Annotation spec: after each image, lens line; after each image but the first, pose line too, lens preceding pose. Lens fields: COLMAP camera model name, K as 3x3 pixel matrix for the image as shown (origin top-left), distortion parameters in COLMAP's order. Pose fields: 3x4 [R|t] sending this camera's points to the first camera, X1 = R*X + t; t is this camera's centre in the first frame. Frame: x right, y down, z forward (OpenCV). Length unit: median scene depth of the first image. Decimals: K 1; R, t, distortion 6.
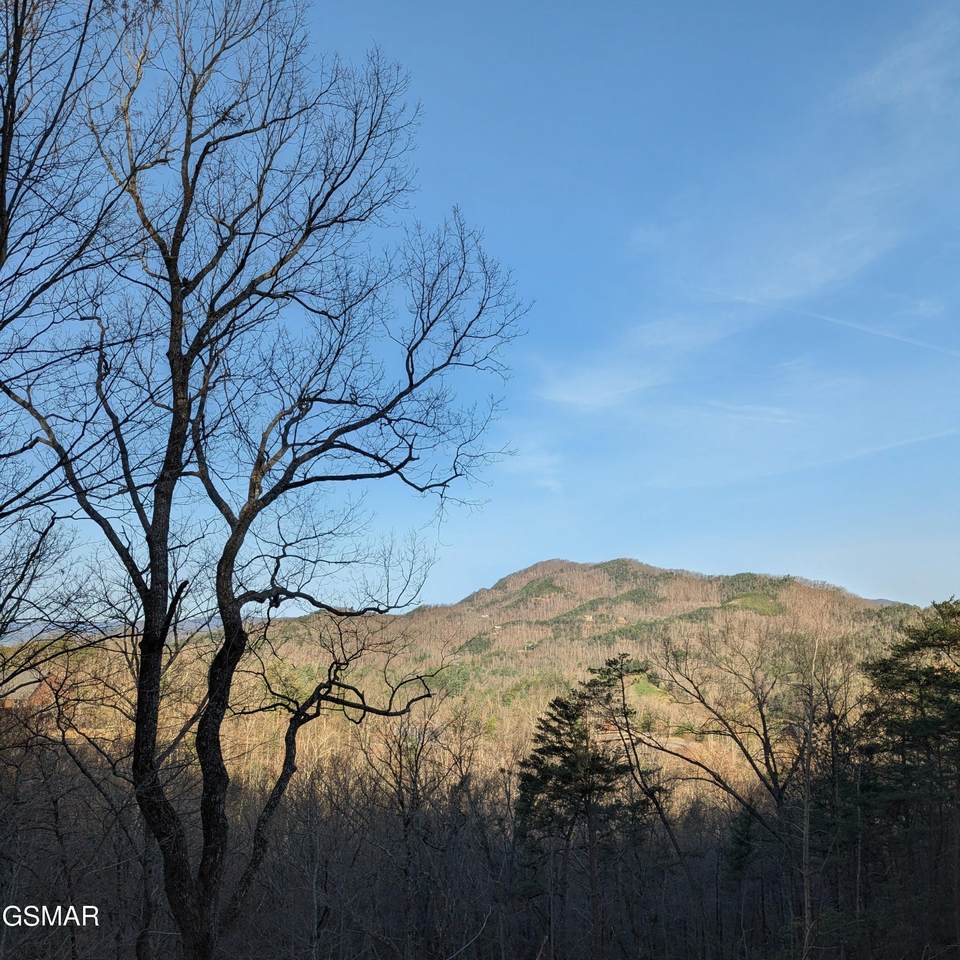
lens RADIAL K [[858.3, 0, 480.0], [0, 858.3, 480.0], [0, 0, 1]] dist [0.048671, -0.007571]
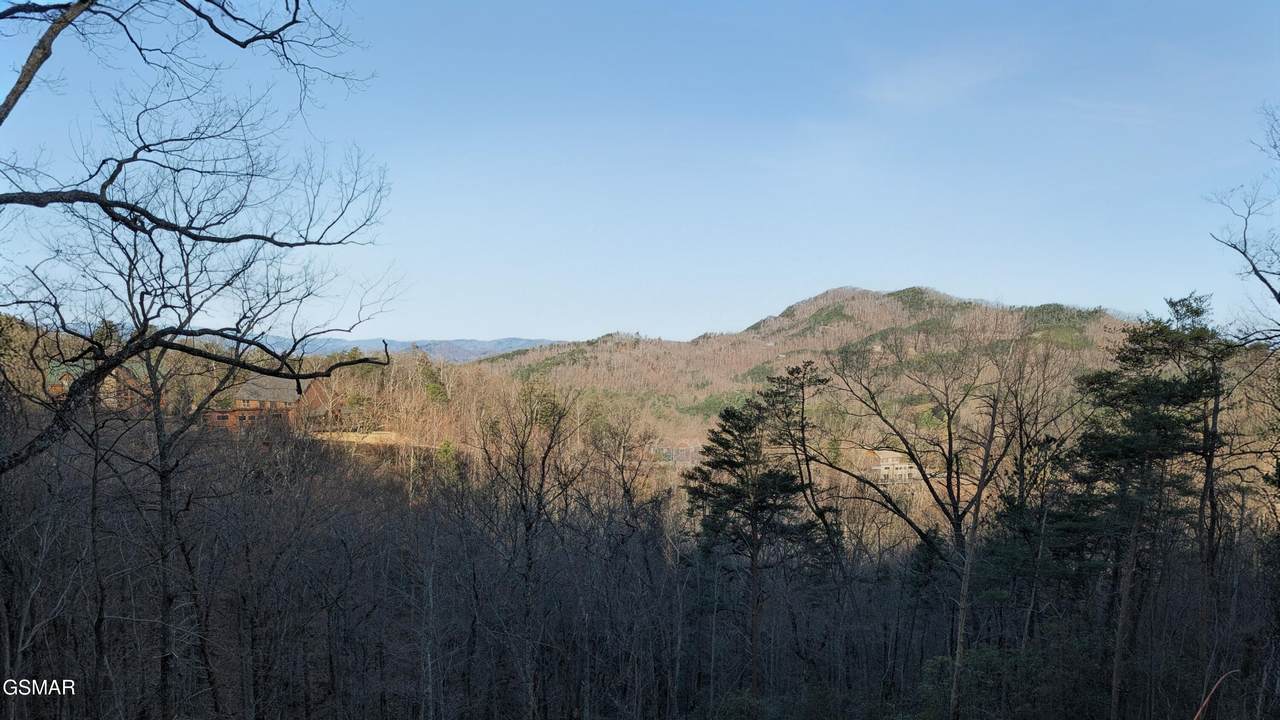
lens RADIAL K [[888.8, 0, 640.0], [0, 888.8, 360.0], [0, 0, 1]] dist [-0.002242, -0.000370]
pose [[0.990172, 0.030064, -0.136588, 0.122620], [-0.005467, 0.984196, 0.176999, 0.042675], [0.139751, -0.174513, 0.974687, 0.102650]]
